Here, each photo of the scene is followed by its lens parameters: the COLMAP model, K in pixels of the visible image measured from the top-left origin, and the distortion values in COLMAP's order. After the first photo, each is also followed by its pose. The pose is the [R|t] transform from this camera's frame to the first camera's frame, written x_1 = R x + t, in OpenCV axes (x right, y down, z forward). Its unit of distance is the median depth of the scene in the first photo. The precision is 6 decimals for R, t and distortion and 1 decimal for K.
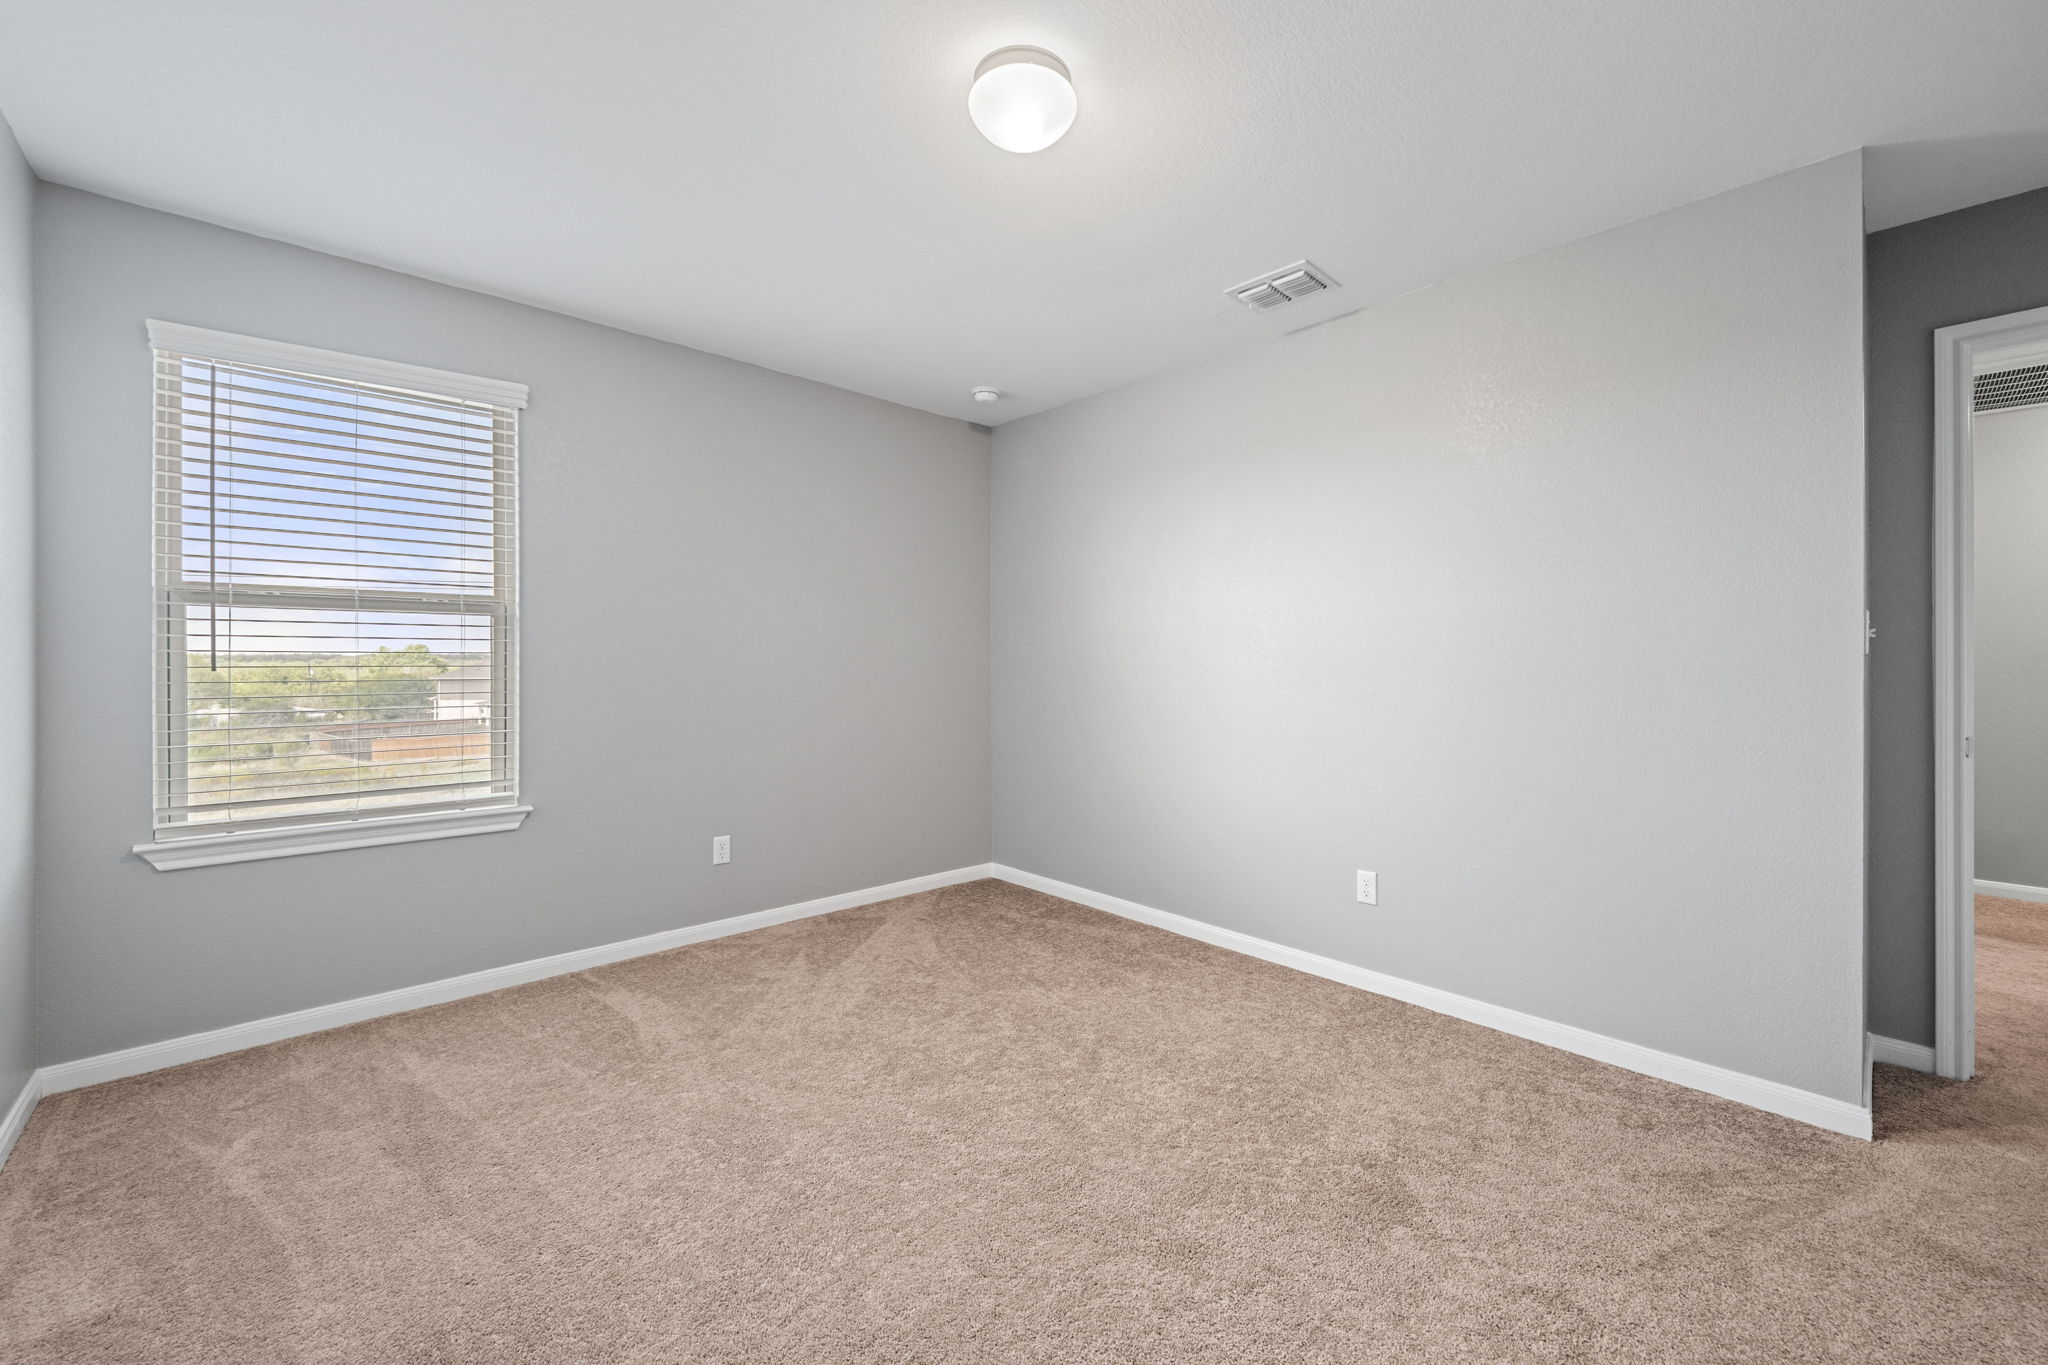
lens RADIAL K [[813.9, 0, 1021.4], [0, 813.9, 679.5], [0, 0, 1]] dist [0.000919, 0.000230]
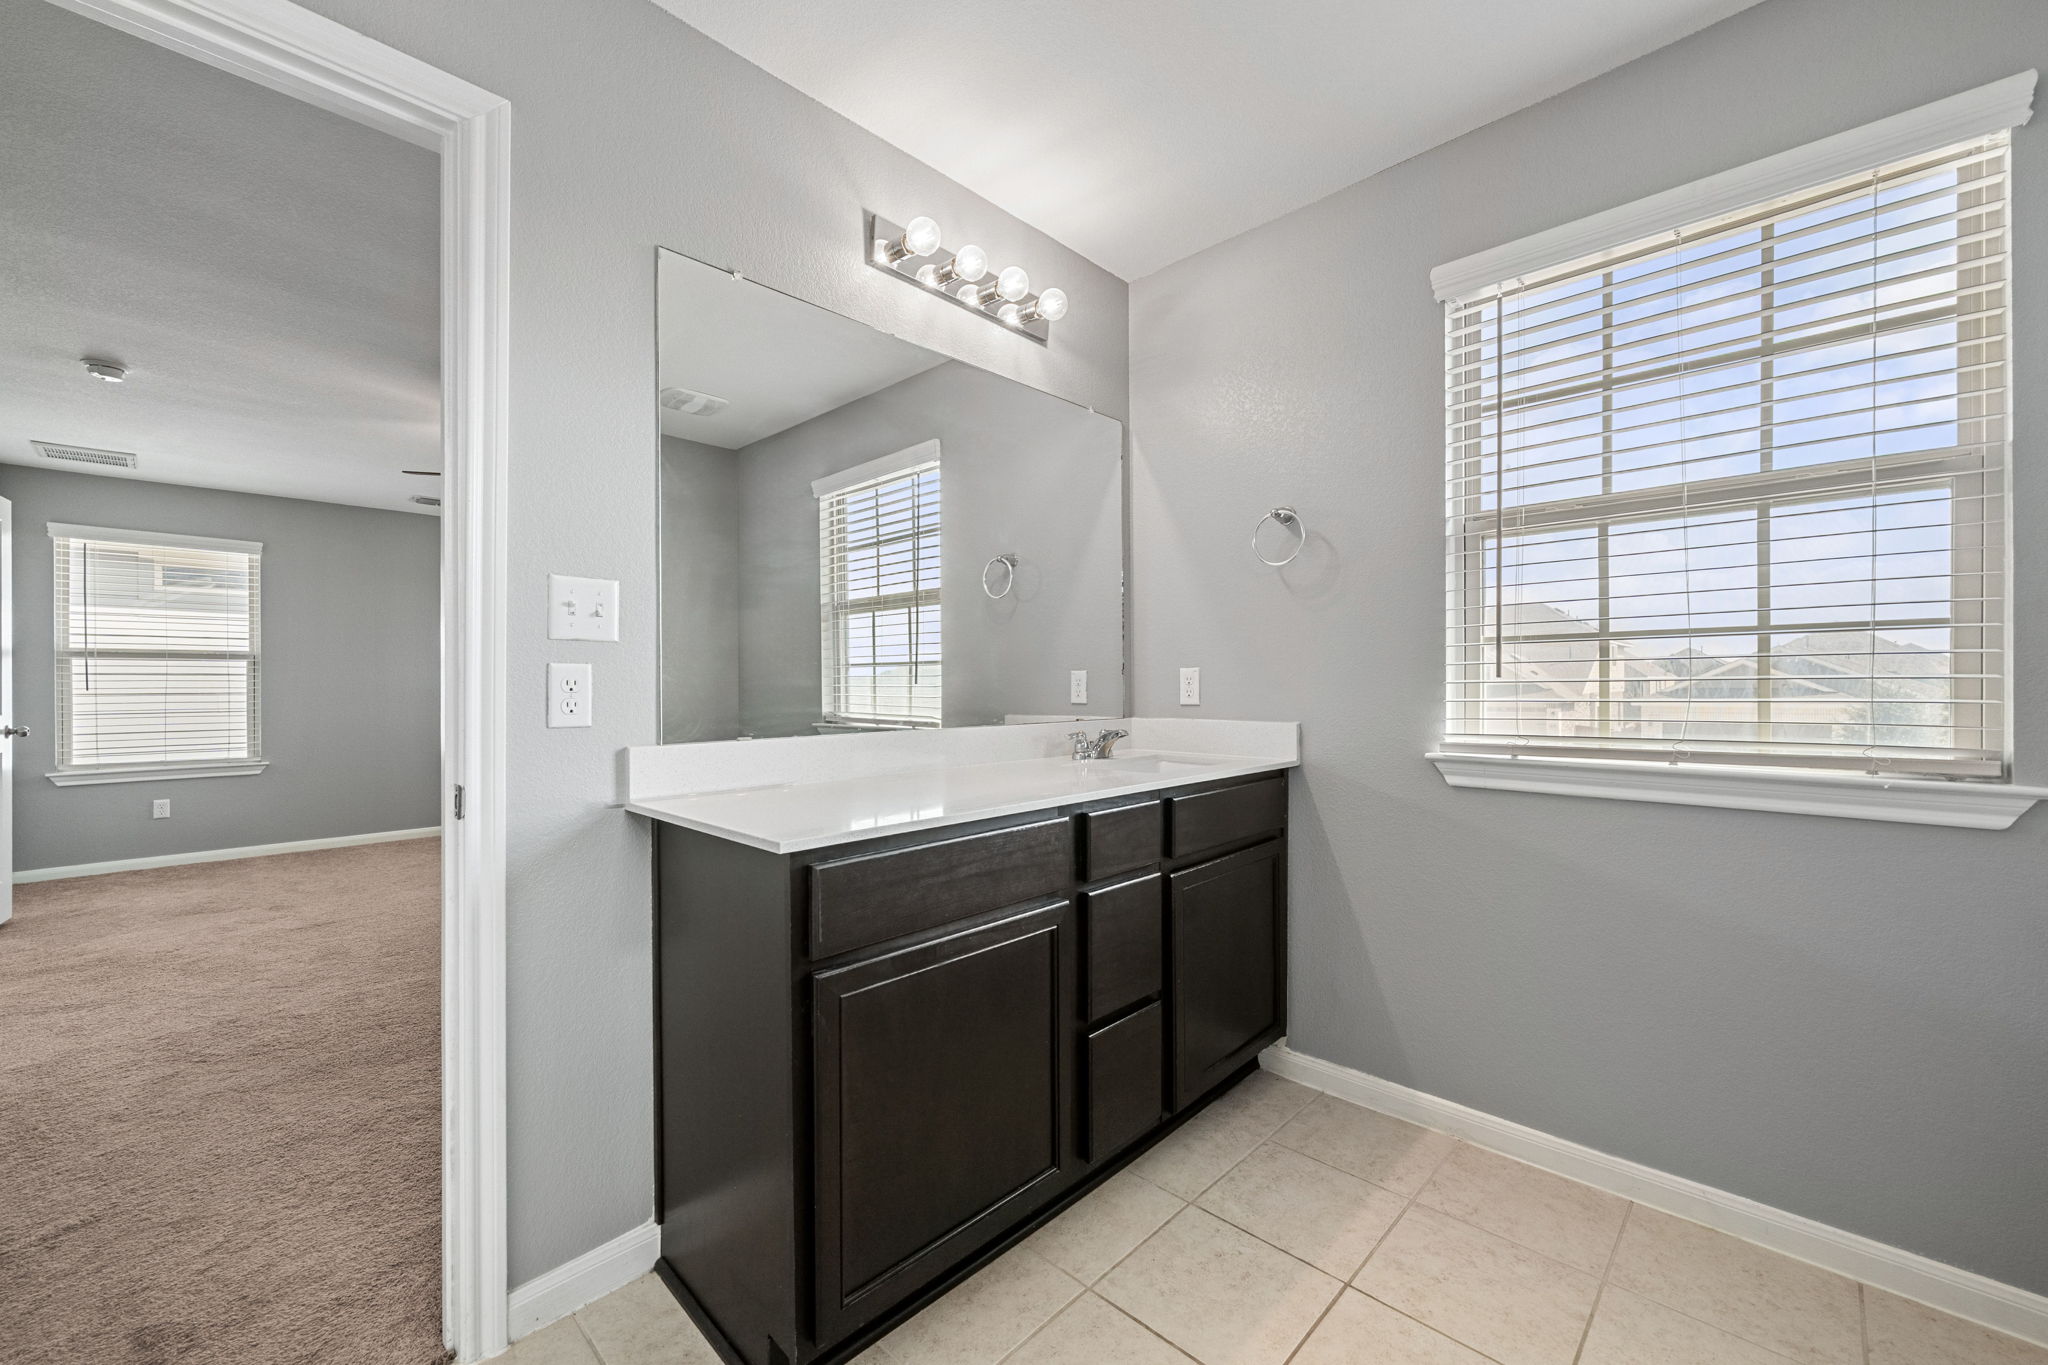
lens RADIAL K [[813.9, 0, 1021.4], [0, 813.9, 679.5], [0, 0, 1]] dist [0.000919, 0.000230]
pose [[0.994573, -0.003171, 0.103991, 0.950104], [0.005136, 0.999813, -0.018635, 0.008958], [-0.103913, 0.019068, 0.994404, -1.075894]]
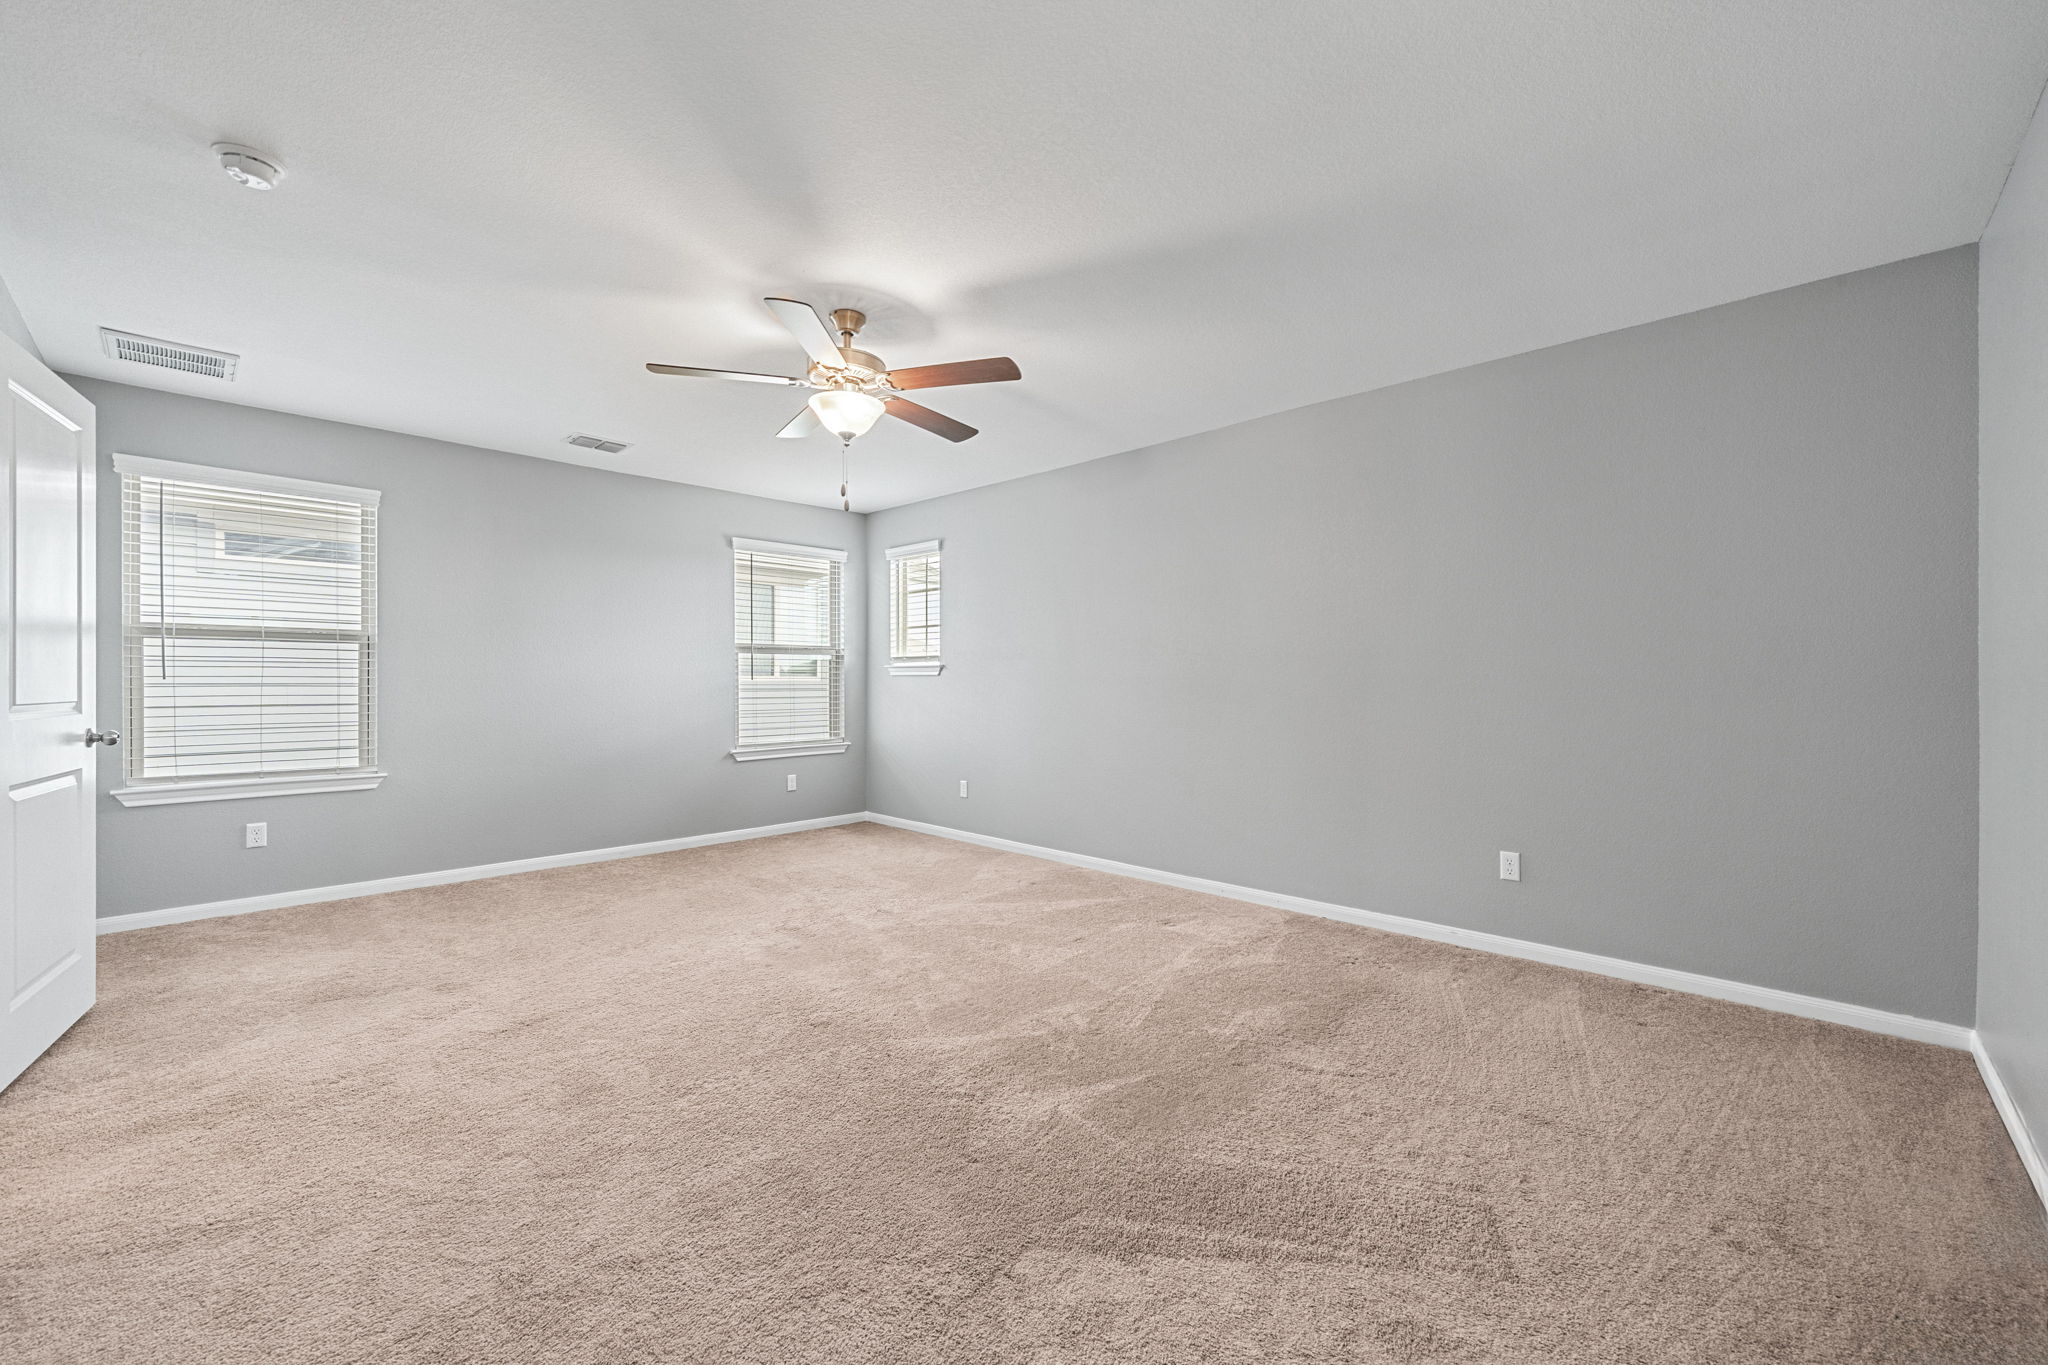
lens RADIAL K [[813.9, 0, 1021.4], [0, 813.9, 679.5], [0, 0, 1]] dist [0.000919, 0.000230]
pose [[0.995220, 0.003031, 0.097610, 0.400470], [-0.001158, 0.999814, -0.019237, 0.013966], [-0.097650, 0.019032, 0.995039, -0.585058]]
